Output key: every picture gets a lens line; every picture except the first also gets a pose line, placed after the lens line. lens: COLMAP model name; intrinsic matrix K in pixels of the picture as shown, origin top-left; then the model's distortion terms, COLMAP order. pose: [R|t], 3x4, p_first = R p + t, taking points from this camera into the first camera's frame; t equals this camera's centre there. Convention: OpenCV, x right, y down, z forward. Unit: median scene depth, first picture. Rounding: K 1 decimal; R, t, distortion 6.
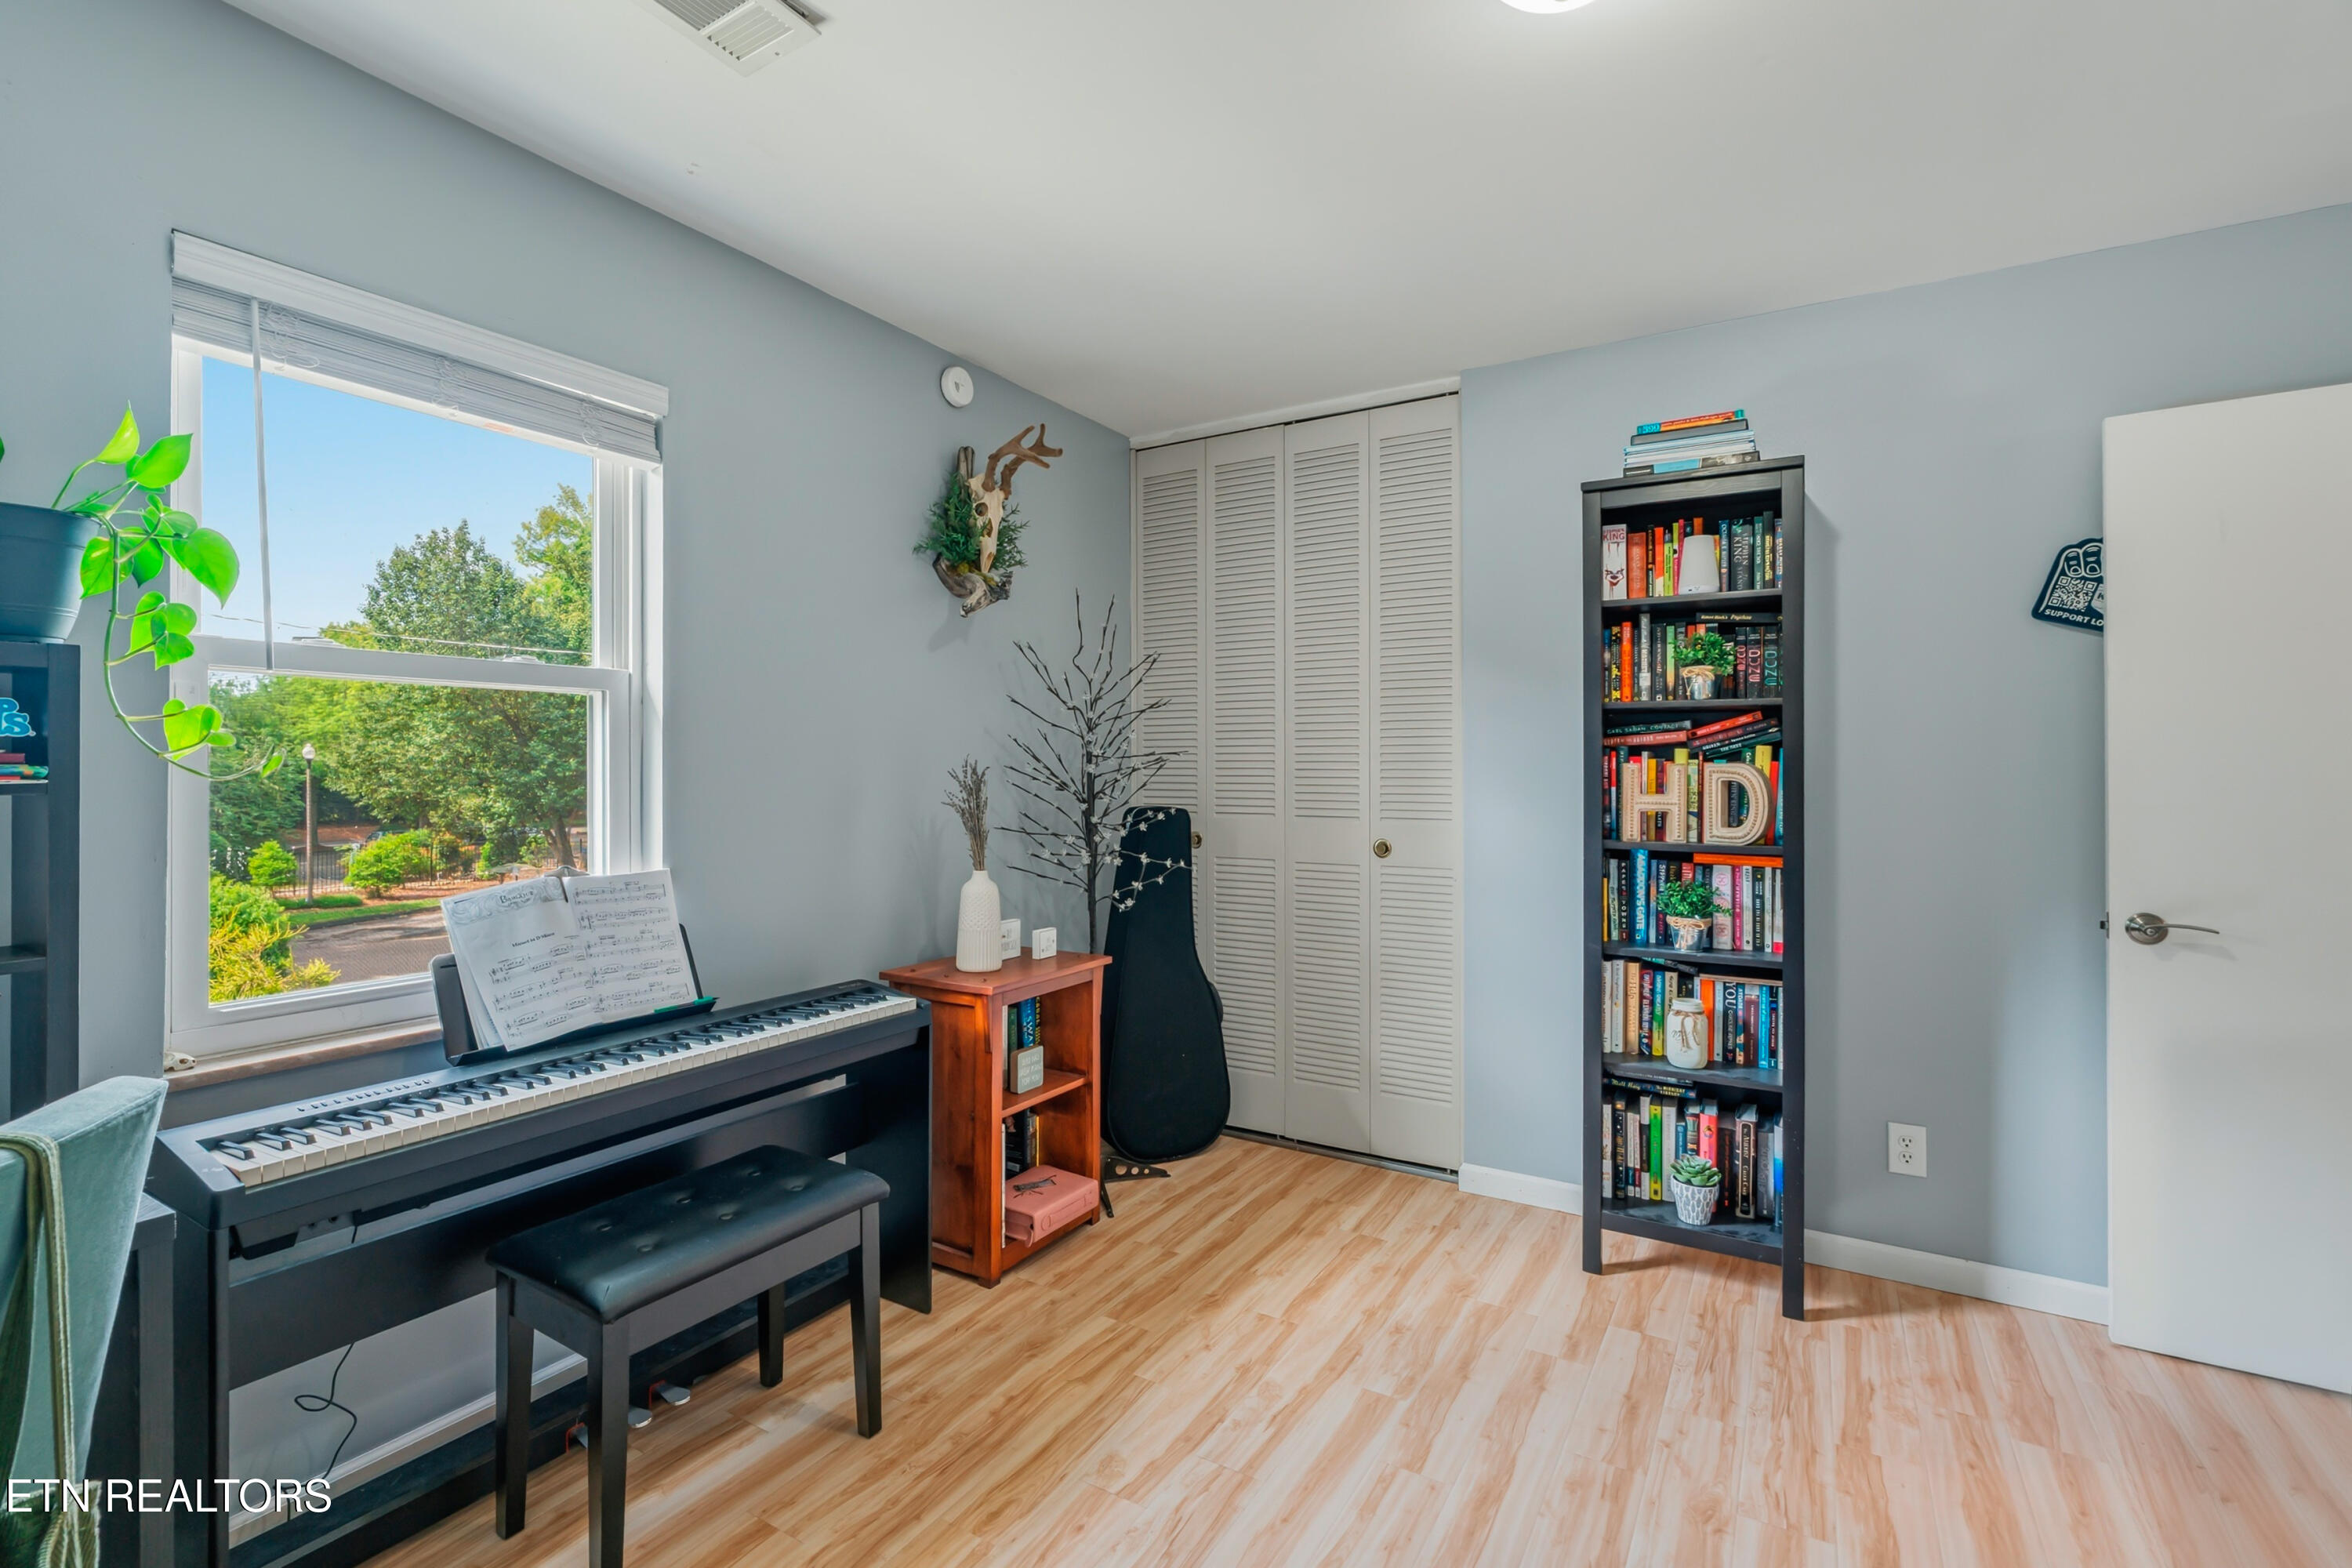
lens RADIAL K [[1068.8, 0, 1158.3], [0, 1068.8, 773.0], [0, 0, 1]] dist [-0.004873, 0.000802]
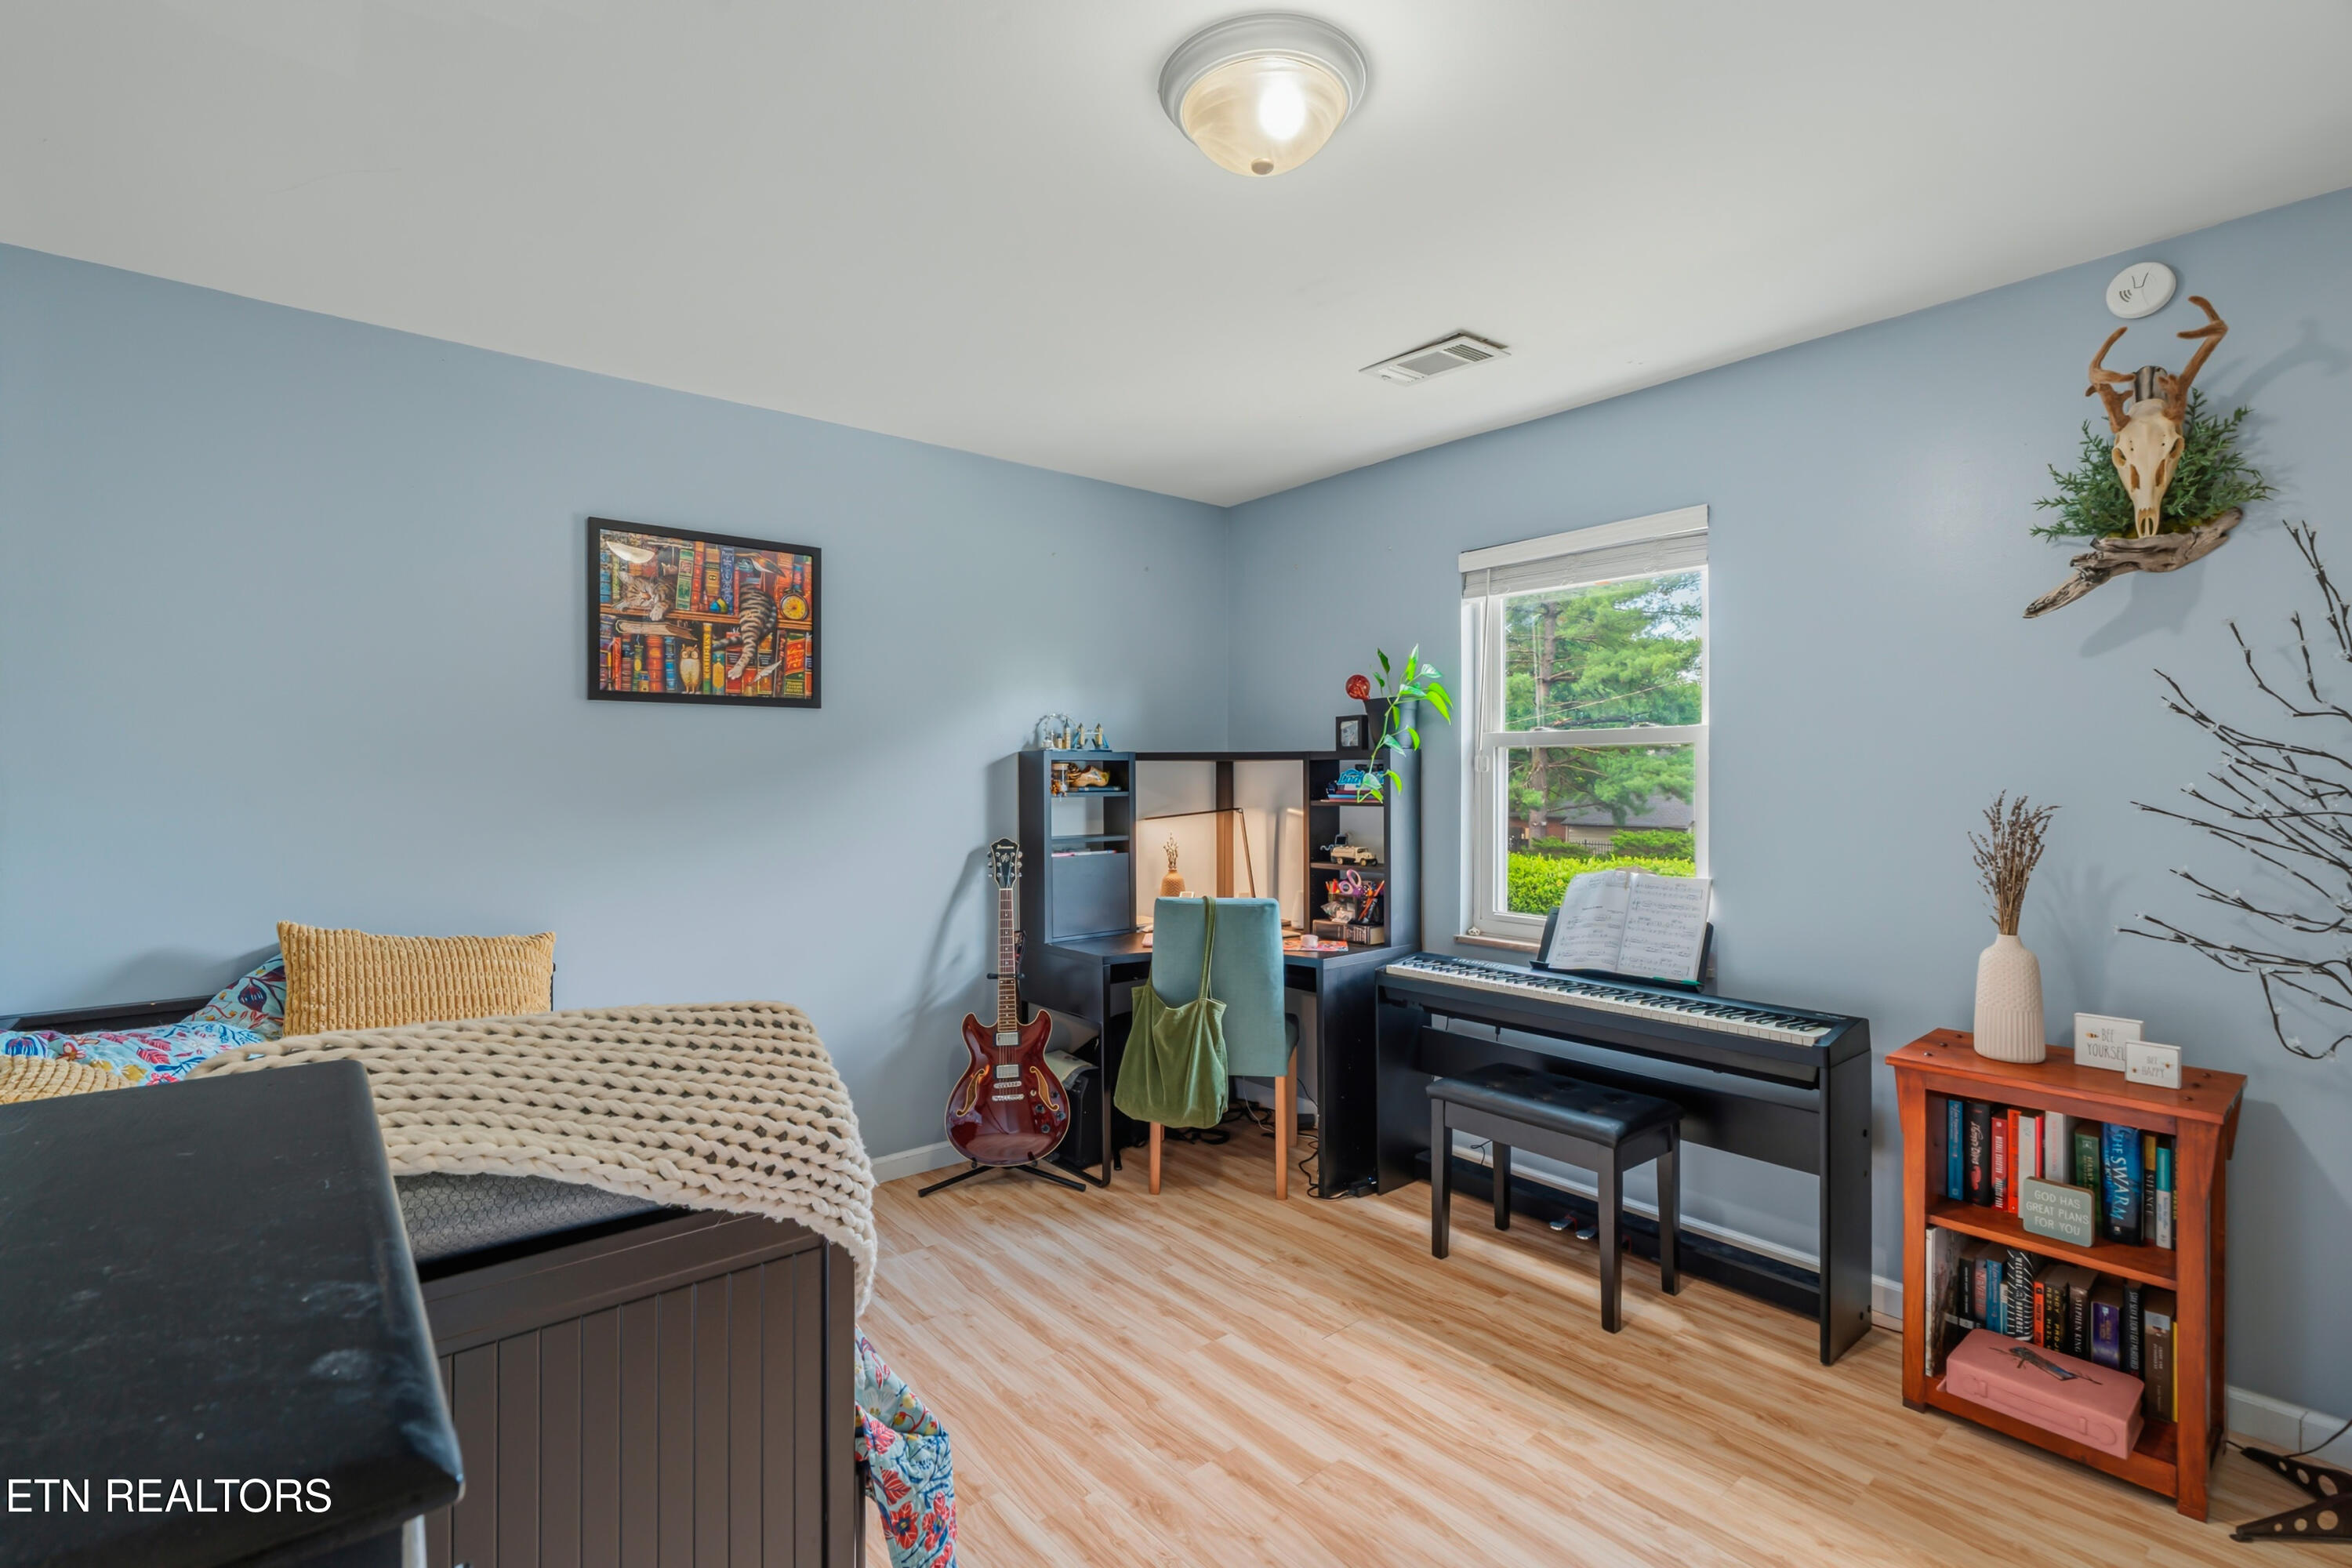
lens RADIAL K [[1068.8, 0, 1158.3], [0, 1068.8, 773.0], [0, 0, 1]] dist [-0.004873, 0.000802]
pose [[-0.329297, -0.003203, -0.944221, 1.025546], [-0.002992, 0.999993, -0.002348, -0.033971], [0.944222, 0.002052, -0.329305, 0.845467]]
